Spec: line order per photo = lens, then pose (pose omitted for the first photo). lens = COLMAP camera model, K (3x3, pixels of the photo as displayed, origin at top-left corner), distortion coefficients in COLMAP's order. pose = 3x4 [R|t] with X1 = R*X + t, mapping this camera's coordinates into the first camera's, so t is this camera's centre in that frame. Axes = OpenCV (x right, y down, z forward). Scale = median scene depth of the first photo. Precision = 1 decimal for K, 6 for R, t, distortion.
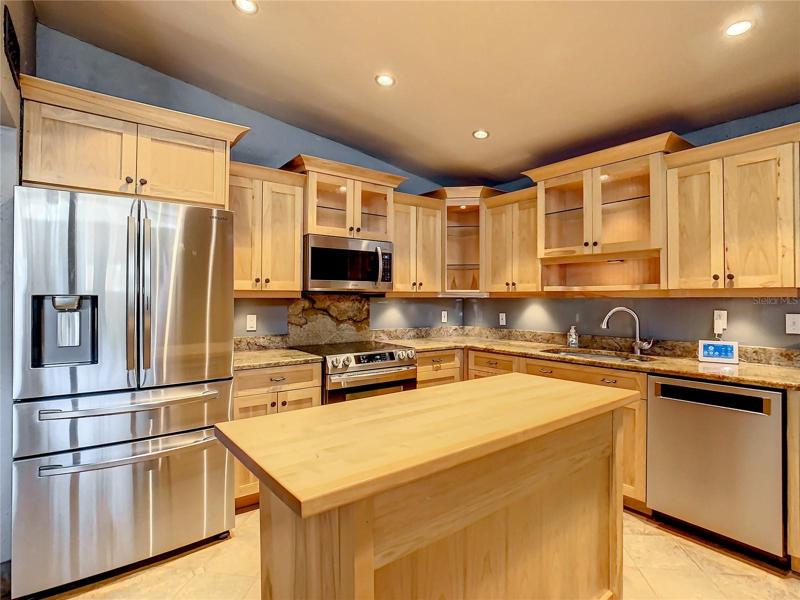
lens RADIAL K [[420.0, 0, 400.4], [0, 420.0, 288.5], [0, 0, 1]] dist [-0.021374, -0.000437]
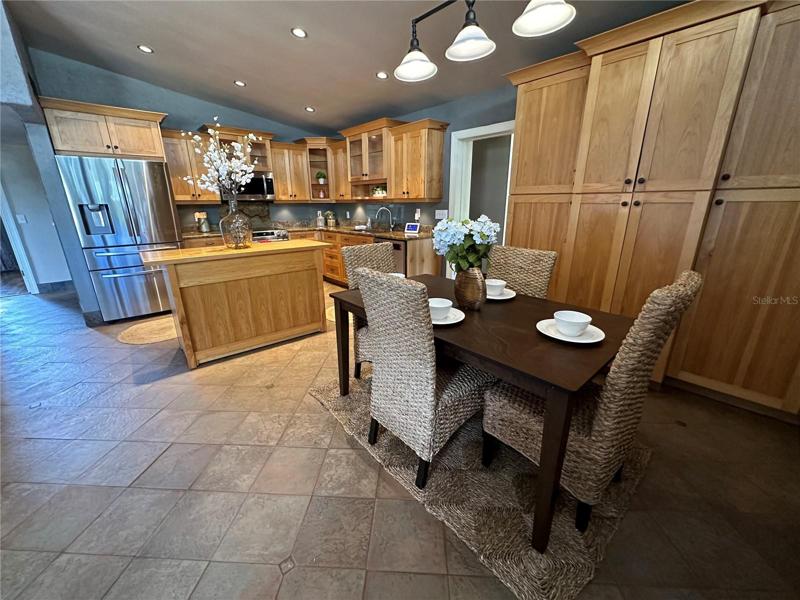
lens RADIAL K [[323.1, 0, 400.0], [0, 323.1, 300.0], [0, 0, 1]] dist [-0.001338, -0.000125]
pose [[0.997408, -0.028013, 0.066283, 0.454445], [0.006053, 0.950515, 0.310619, -0.014282], [-0.071704, -0.309412, 0.948221, -0.588979]]
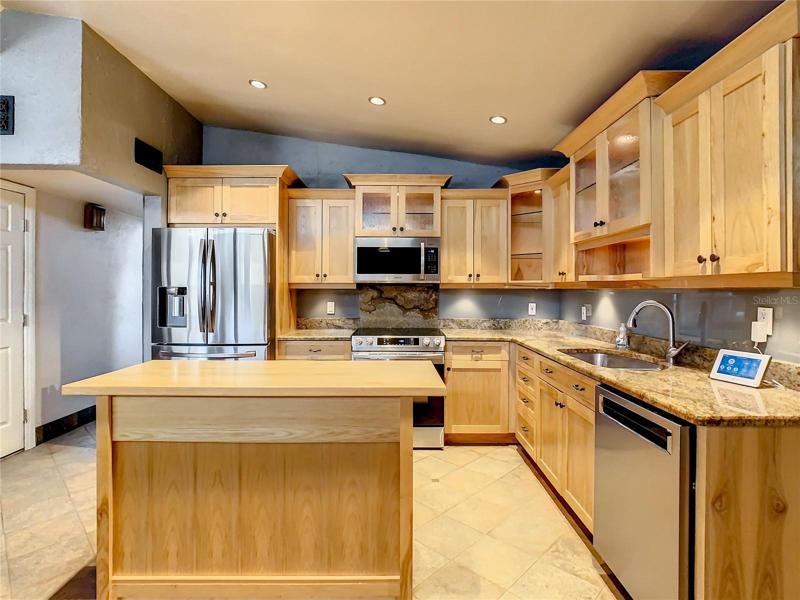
lens RADIAL K [[420.0, 0, 400.4], [0, 420.0, 288.5], [0, 0, 1]] dist [-0.021374, -0.000437]
pose [[0.795003, -0.000096, -0.606606, 0.581103], [0.012033, 0.999806, 0.015612, 0.003577], [0.606486, -0.019711, 0.794850, 0.091842]]
